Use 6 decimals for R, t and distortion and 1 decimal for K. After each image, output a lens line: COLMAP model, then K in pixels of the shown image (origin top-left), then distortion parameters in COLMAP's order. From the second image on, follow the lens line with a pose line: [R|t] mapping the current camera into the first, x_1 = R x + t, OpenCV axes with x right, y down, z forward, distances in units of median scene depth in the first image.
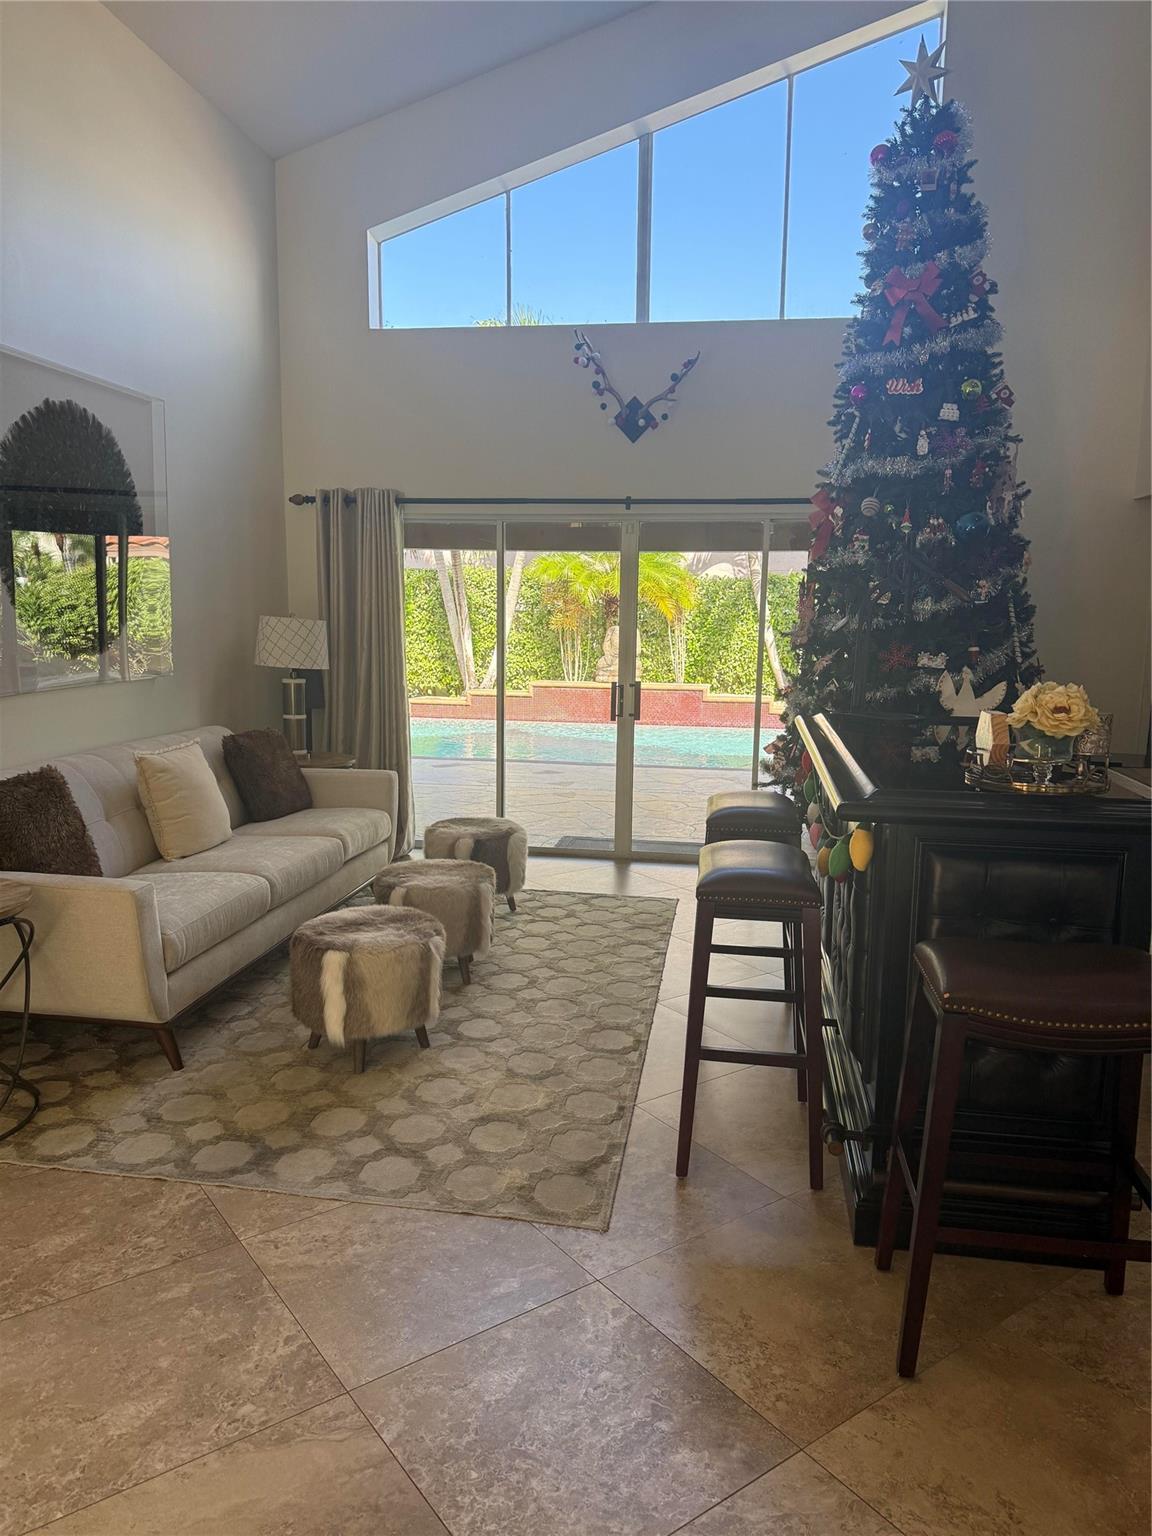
lens RADIAL K [[1087.3, 0, 573.3], [0, 1087.3, 761.4], [0, 0, 1]] dist [0.053159, -0.062226]
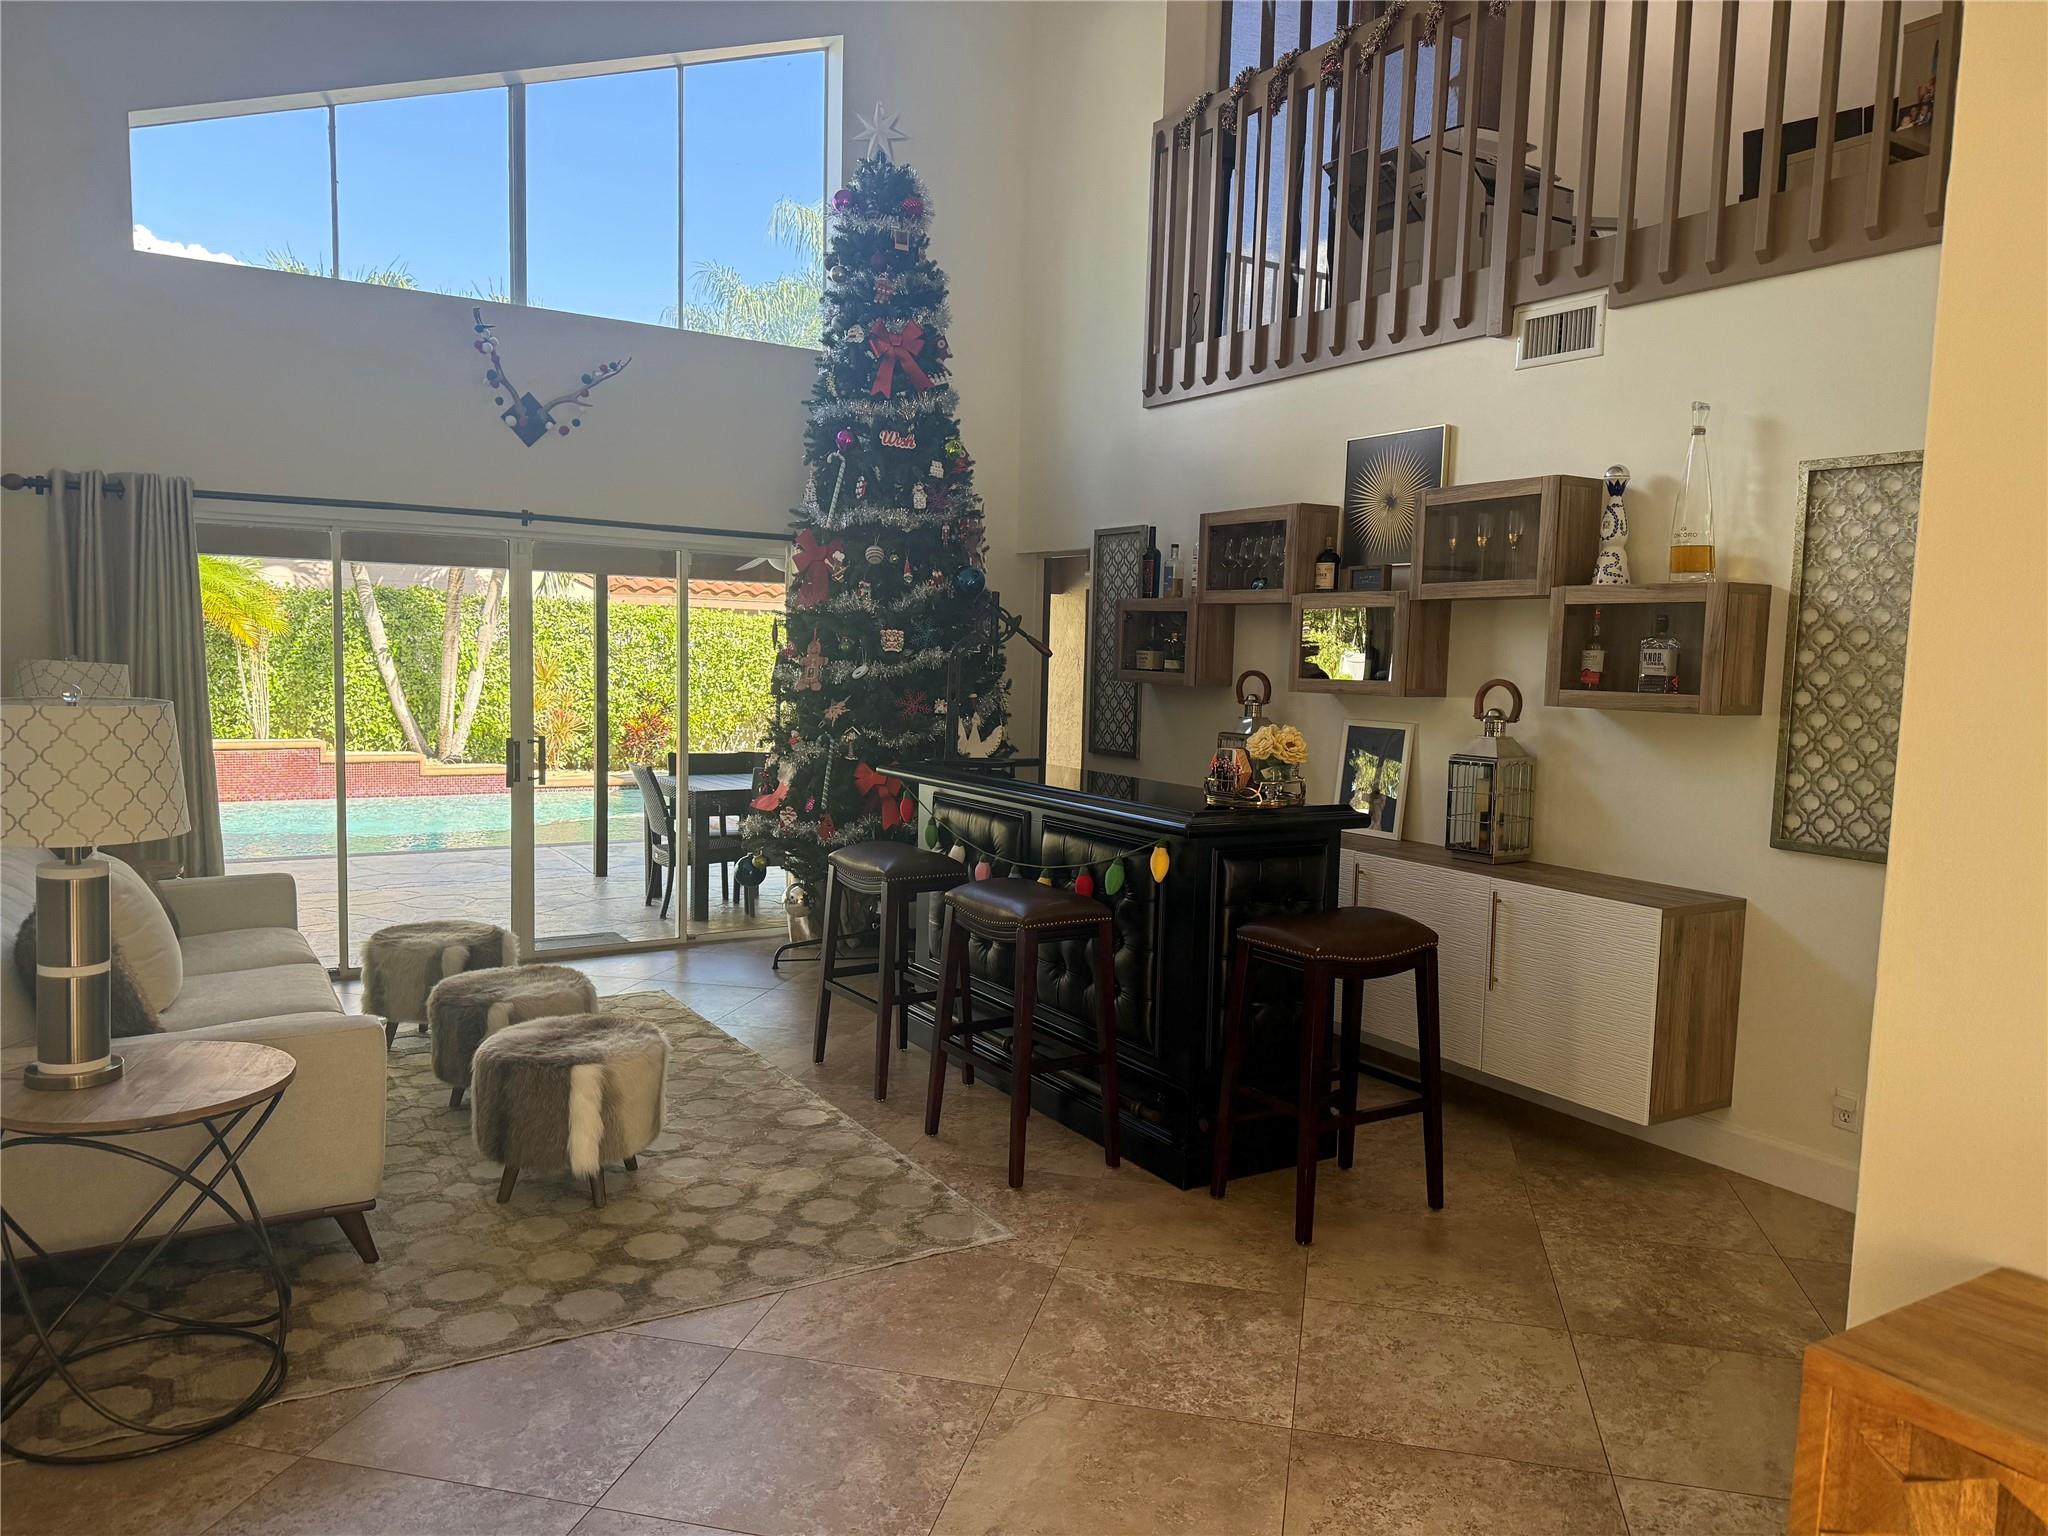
lens RADIAL K [[1449.8, 0, 1031.1], [0, 1449.8, 771.3], [0, 0, 1]] dist [0.053159, -0.062226]
pose [[0.747147, -0.051003, 0.662700, -0.518500], [0.077186, 0.996964, -0.010293, -0.012142], [-0.660162, 0.058841, 0.748815, -0.072371]]
